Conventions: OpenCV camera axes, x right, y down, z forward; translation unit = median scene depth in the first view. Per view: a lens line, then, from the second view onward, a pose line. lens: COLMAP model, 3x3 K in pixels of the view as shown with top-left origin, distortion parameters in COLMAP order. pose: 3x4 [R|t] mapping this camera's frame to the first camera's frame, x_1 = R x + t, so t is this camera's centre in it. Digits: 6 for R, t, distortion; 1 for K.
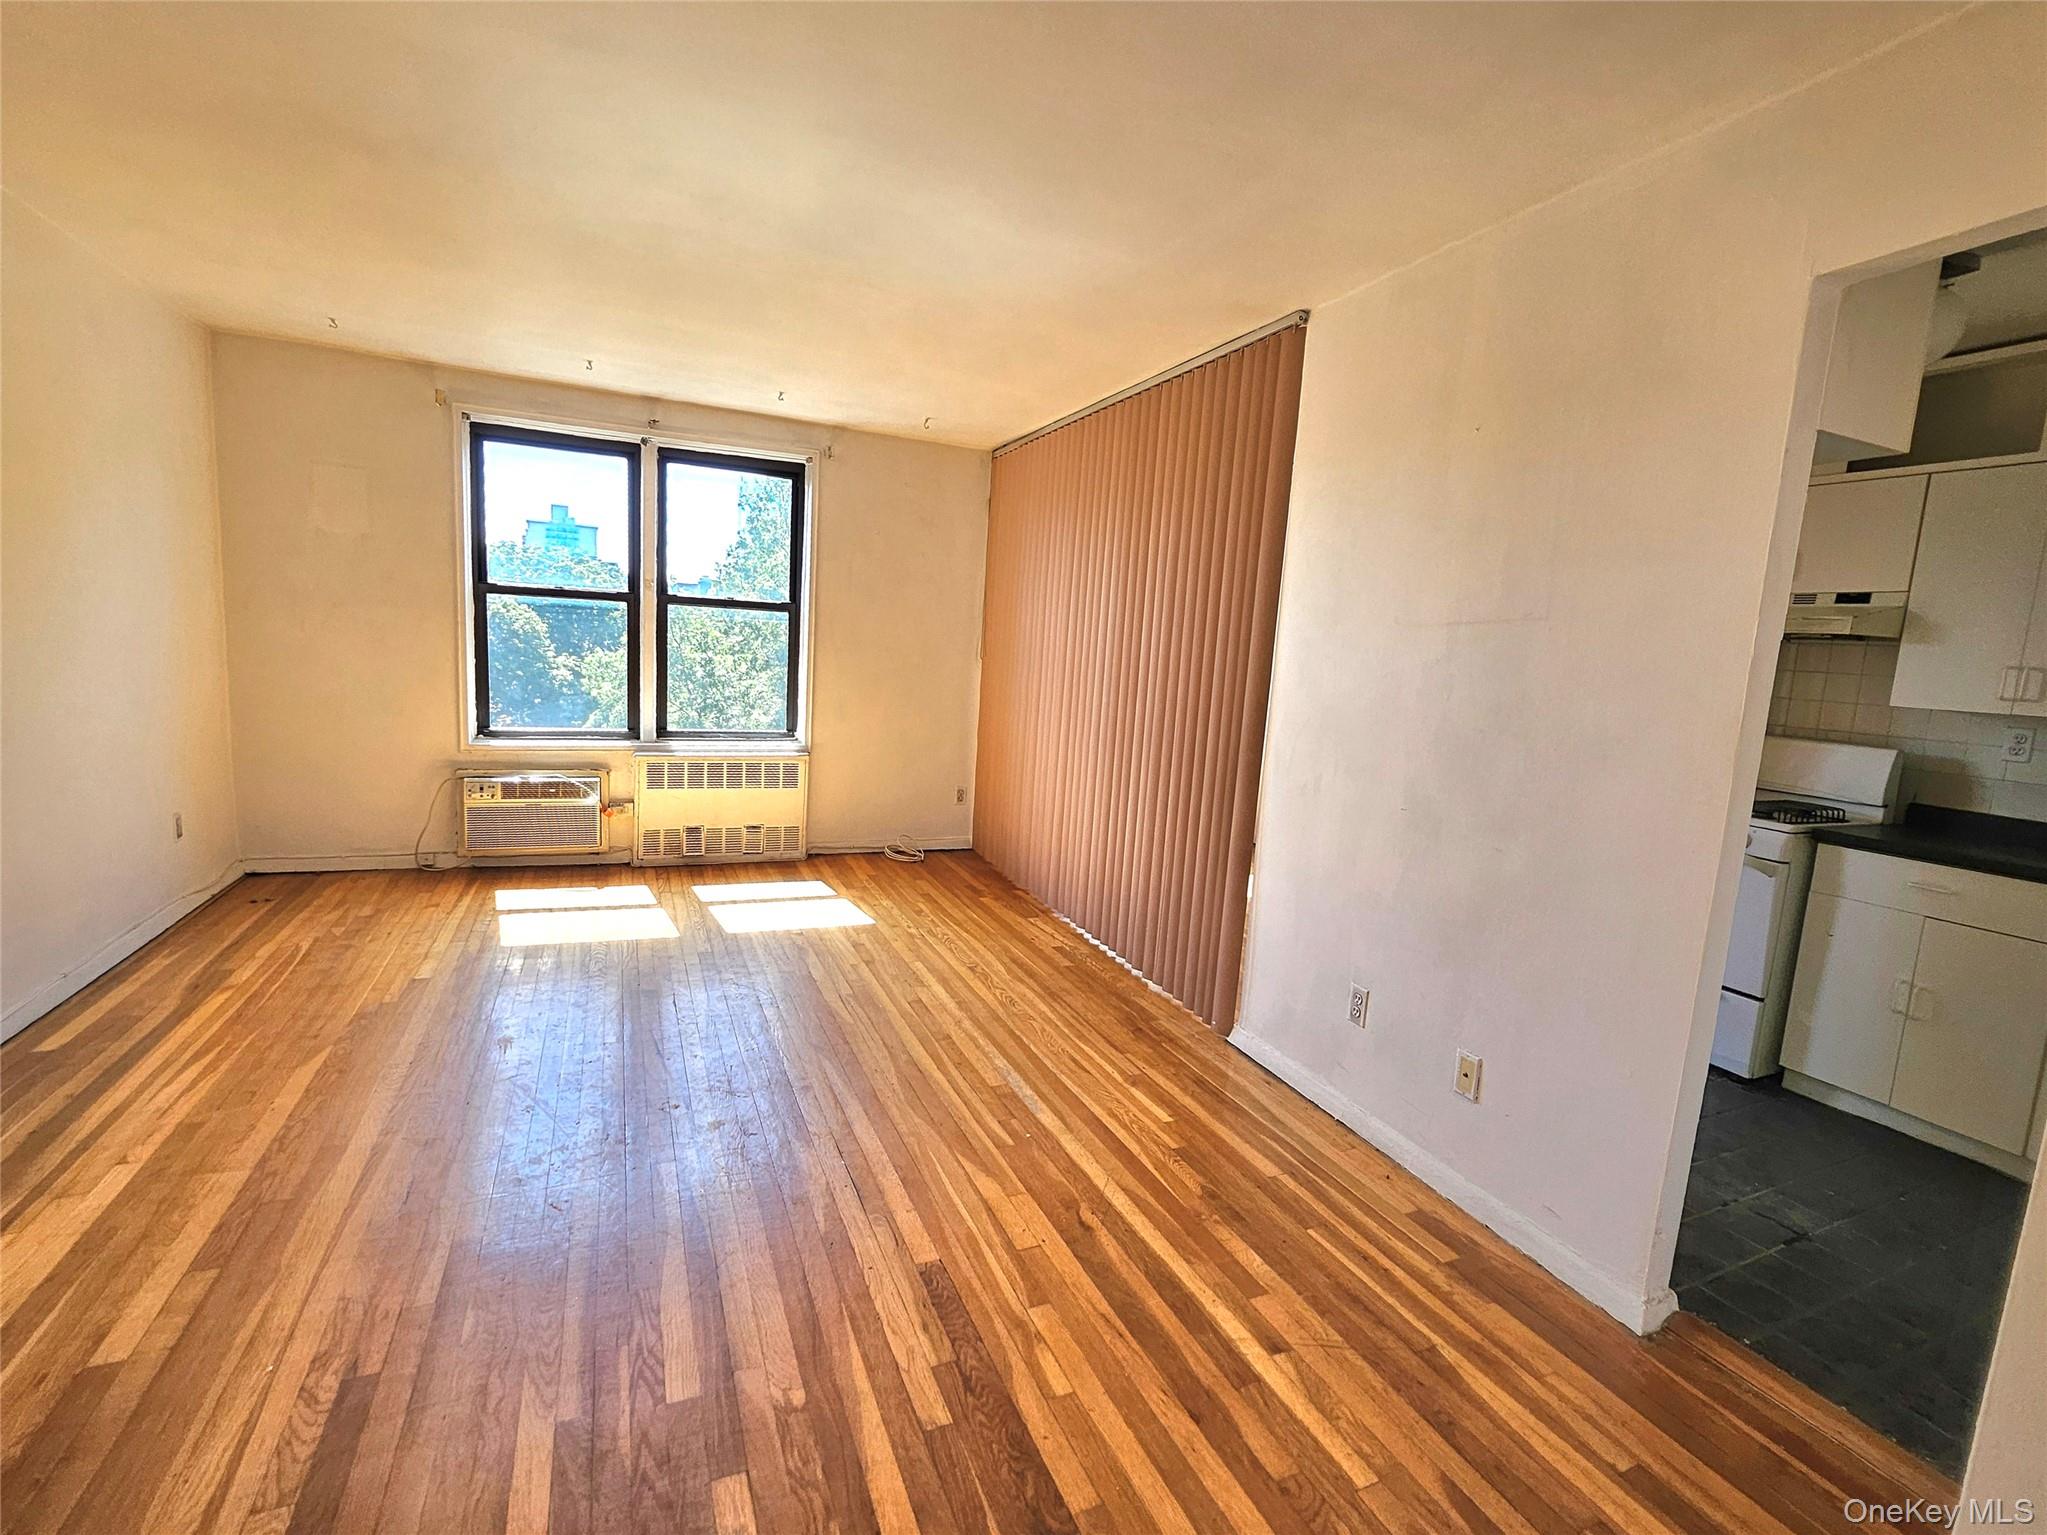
lens RADIAL K [[920.8, 0, 1034.9], [0, 920.8, 765.7], [0, 0, 1]] dist [0.001817, -0.000785]
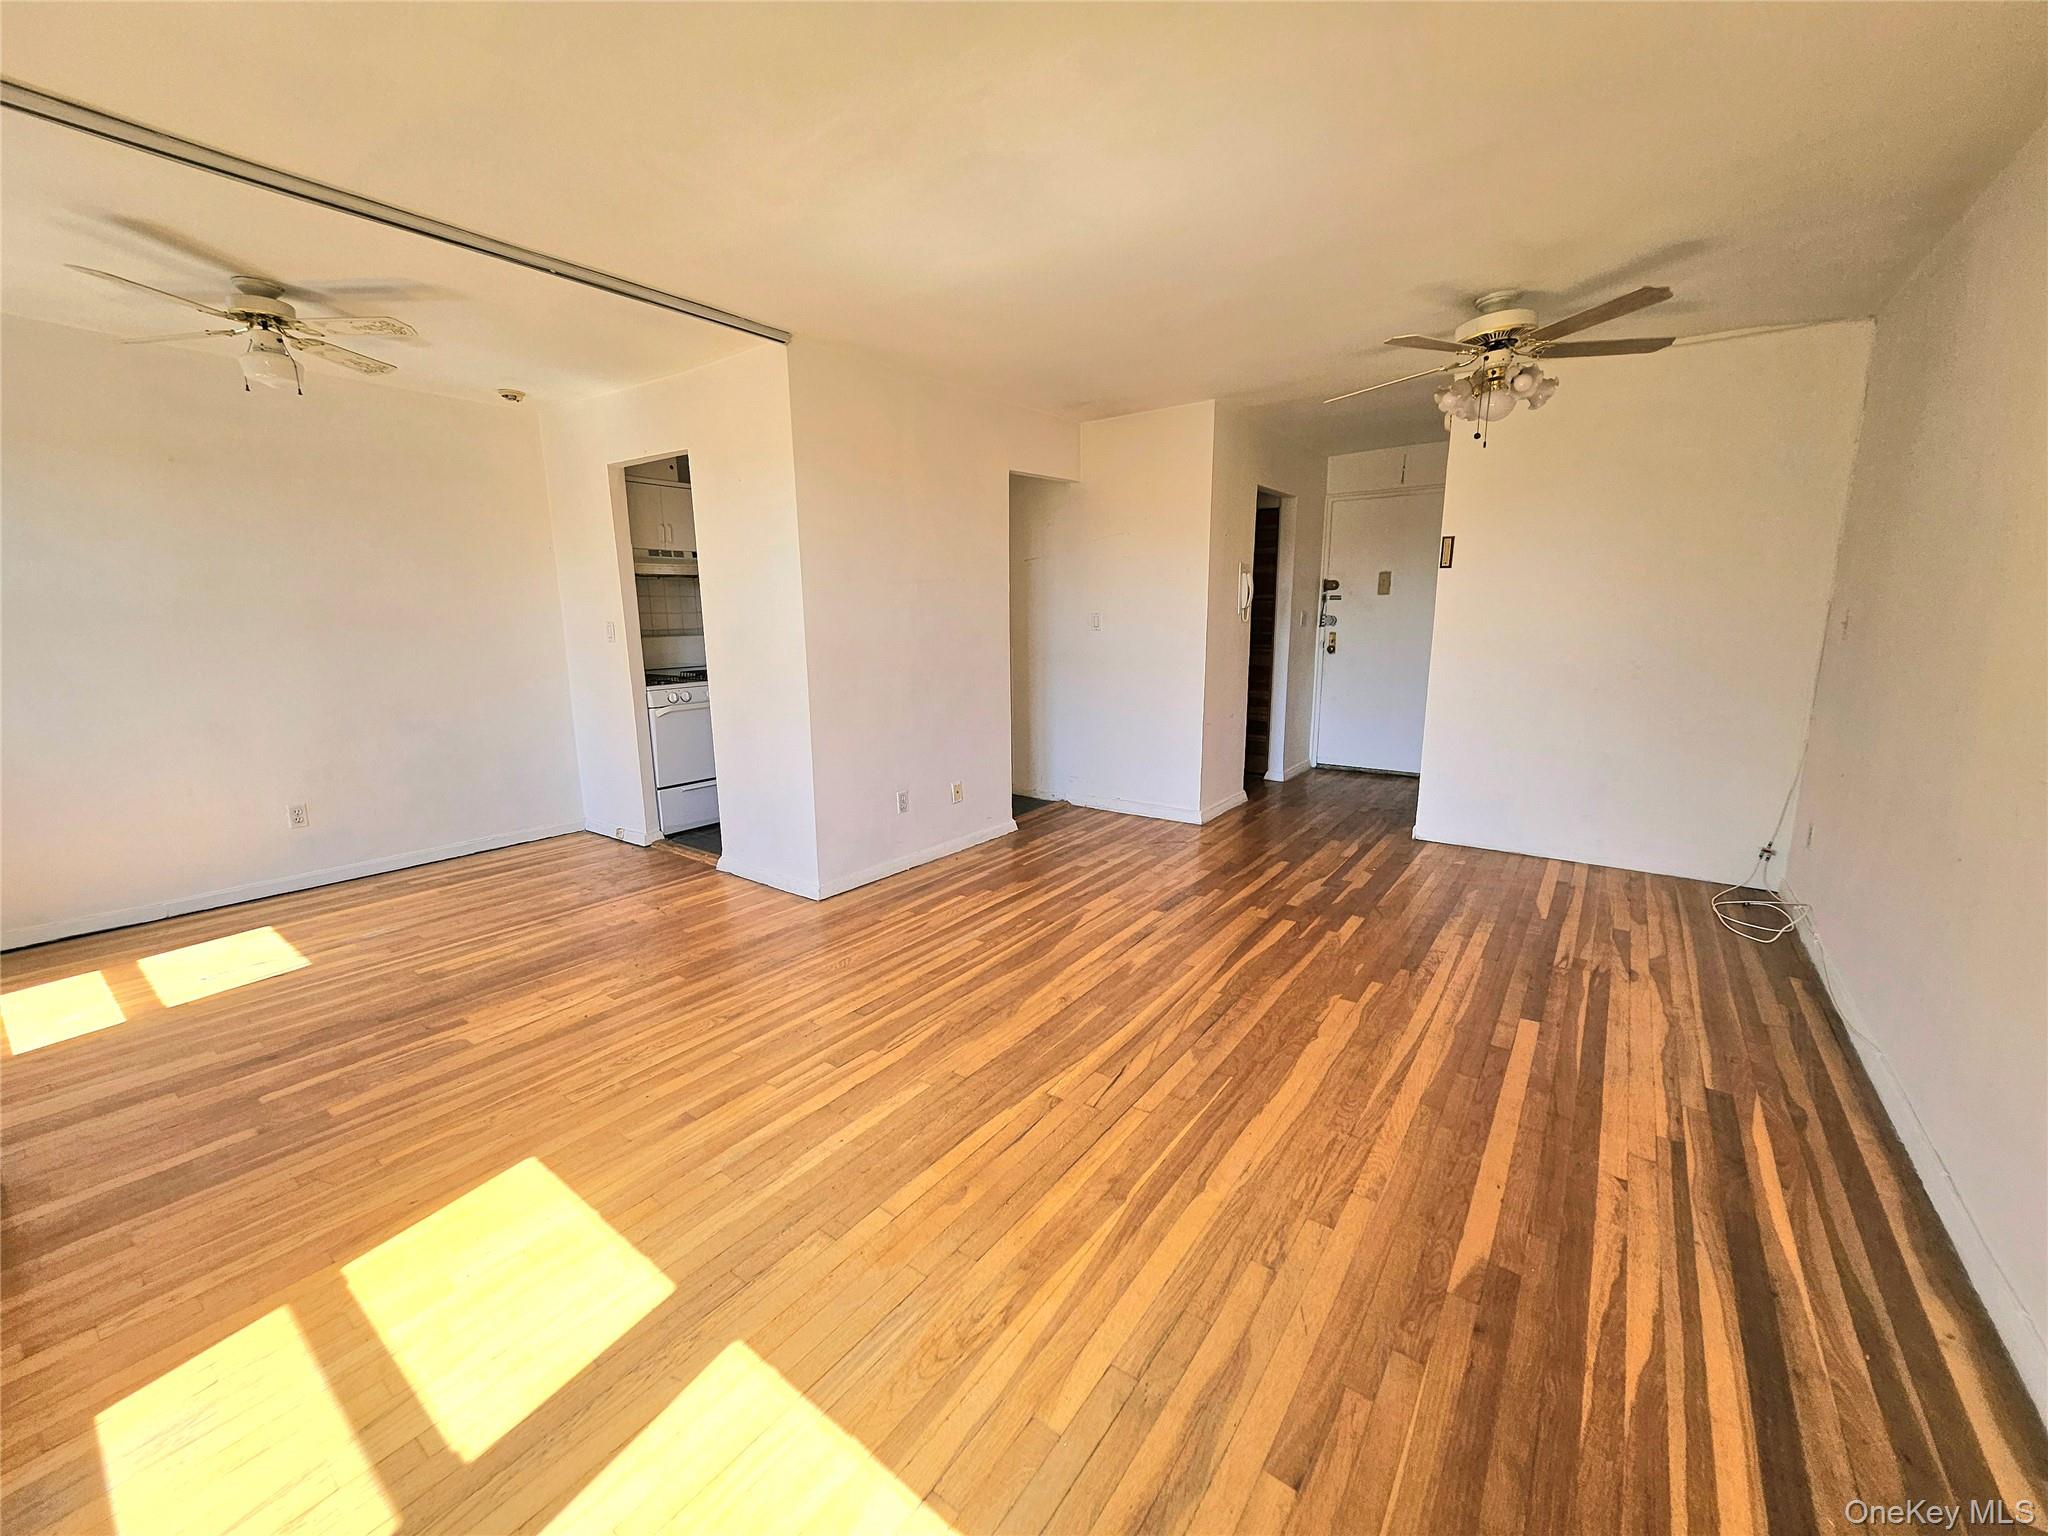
lens RADIAL K [[808.4, 0, 1013.9], [0, 808.4, 768.2], [0, 0, 1]] dist [-0.000791, -0.000204]
pose [[-0.480696, -0.228811, 0.846509, -0.776453], [0.093839, 0.946390, 0.309096, -0.192066], [-0.871852, 0.228017, -0.433455, 1.096509]]
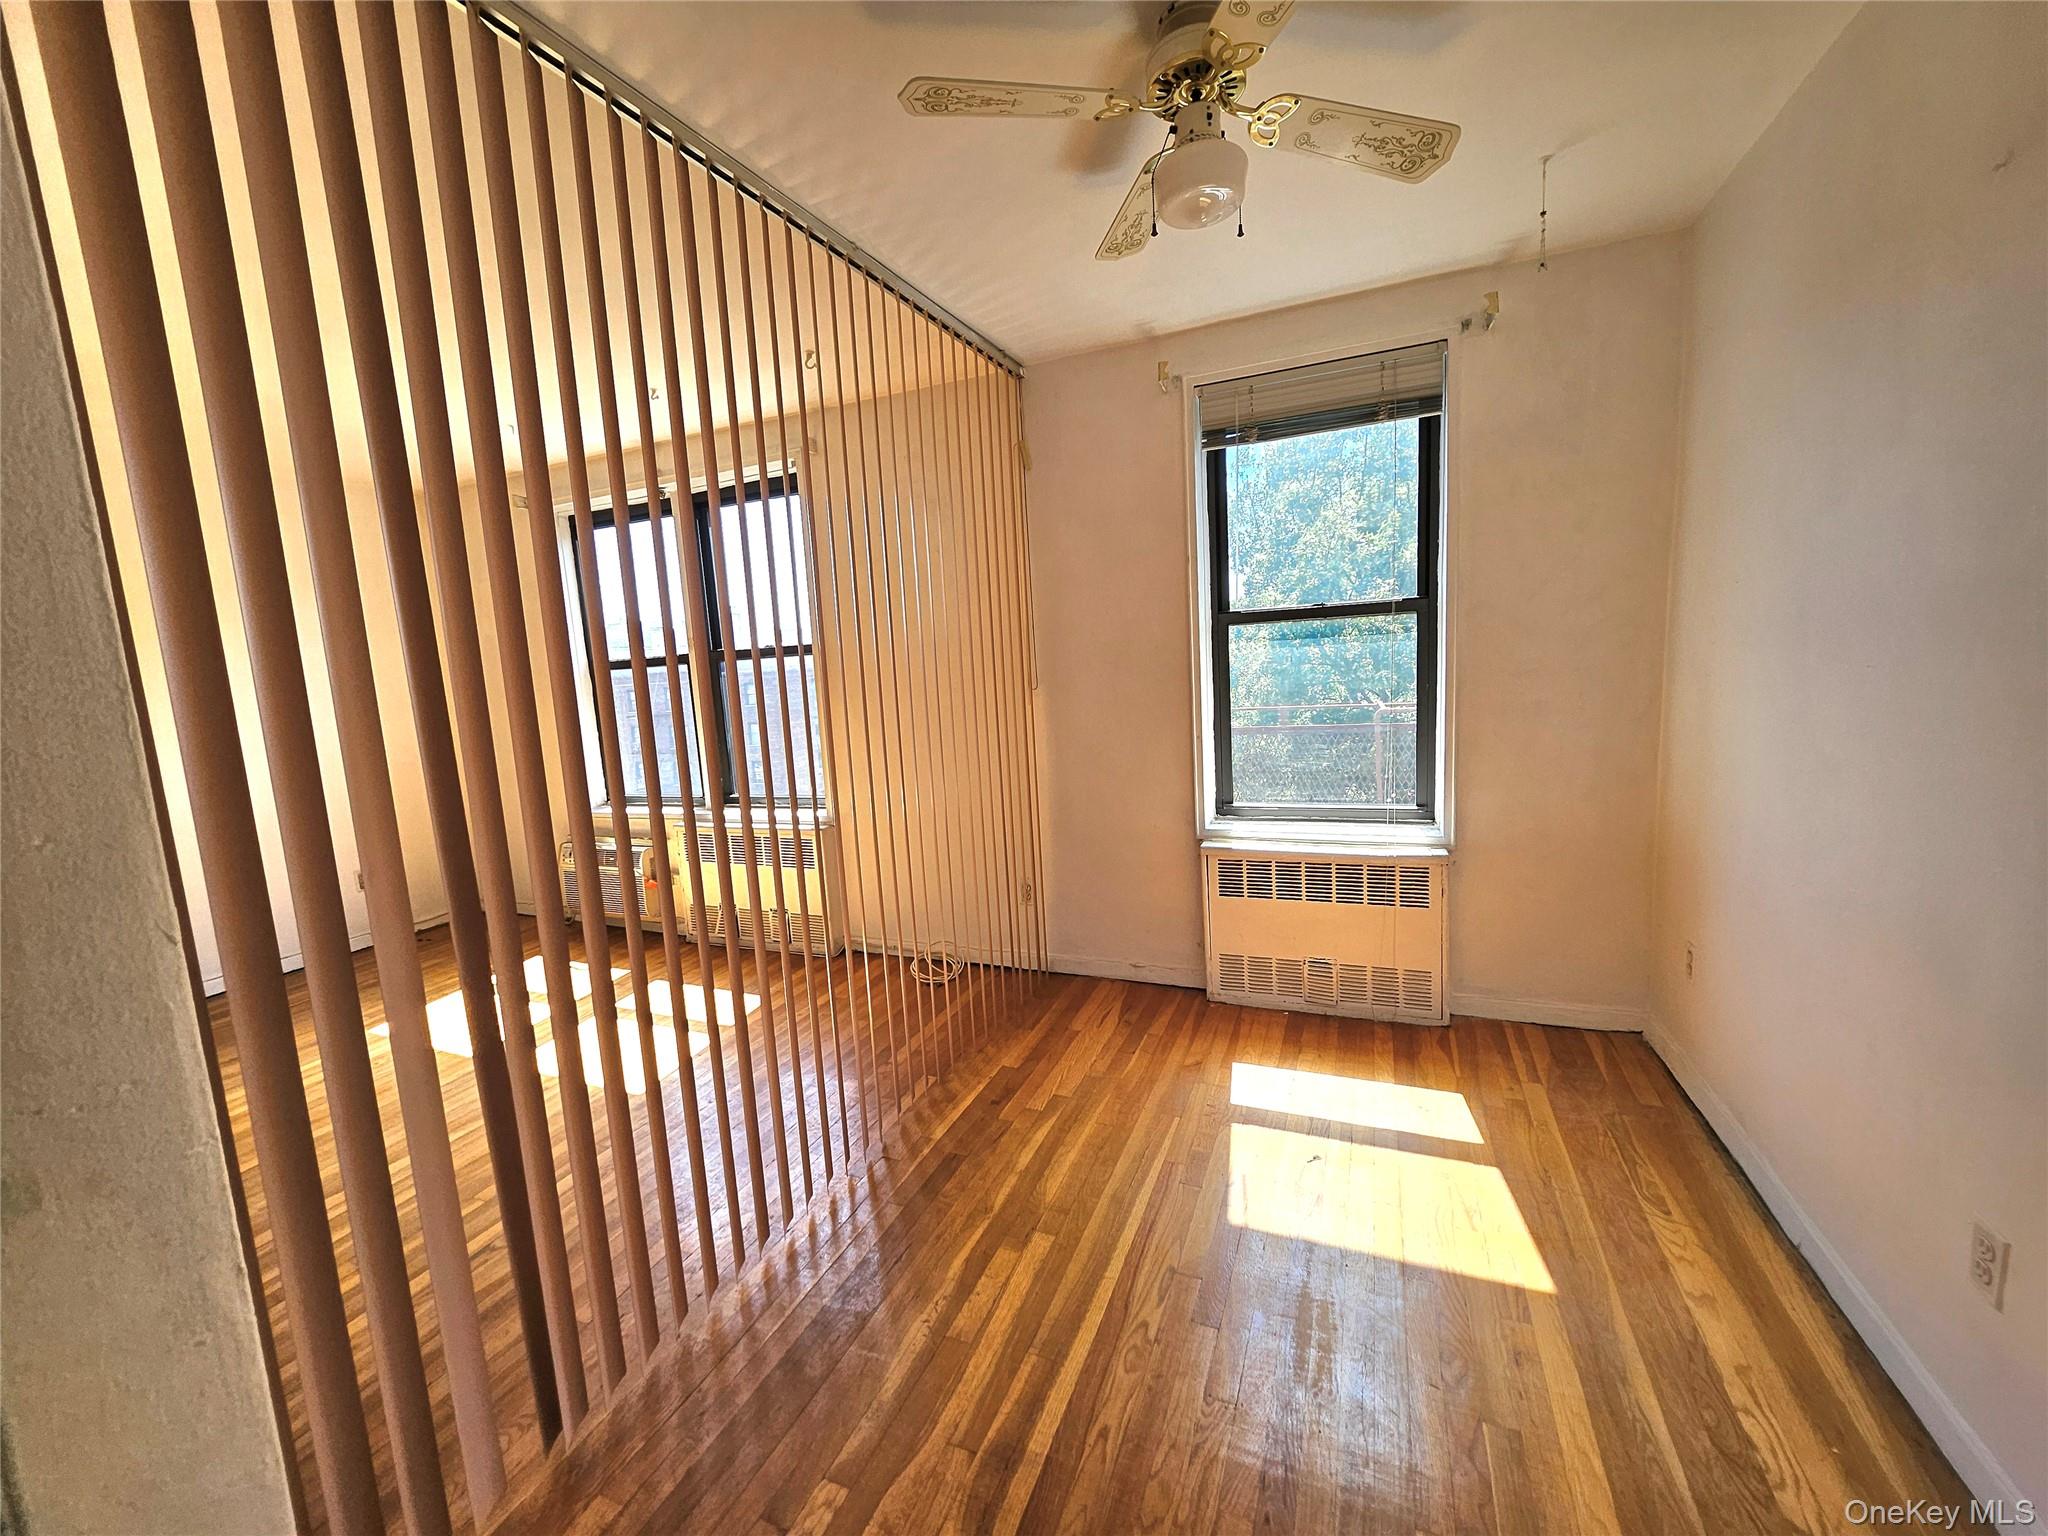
lens RADIAL K [[808.4, 0, 1013.9], [0, 808.4, 768.2], [0, 0, 1]] dist [-0.000791, -0.000204]
pose [[0.661403, -0.007889, -0.749989, 0.579606], [0.006052, 0.999968, -0.005181, -0.090050], [0.750006, -0.001112, 0.661430, 0.957113]]
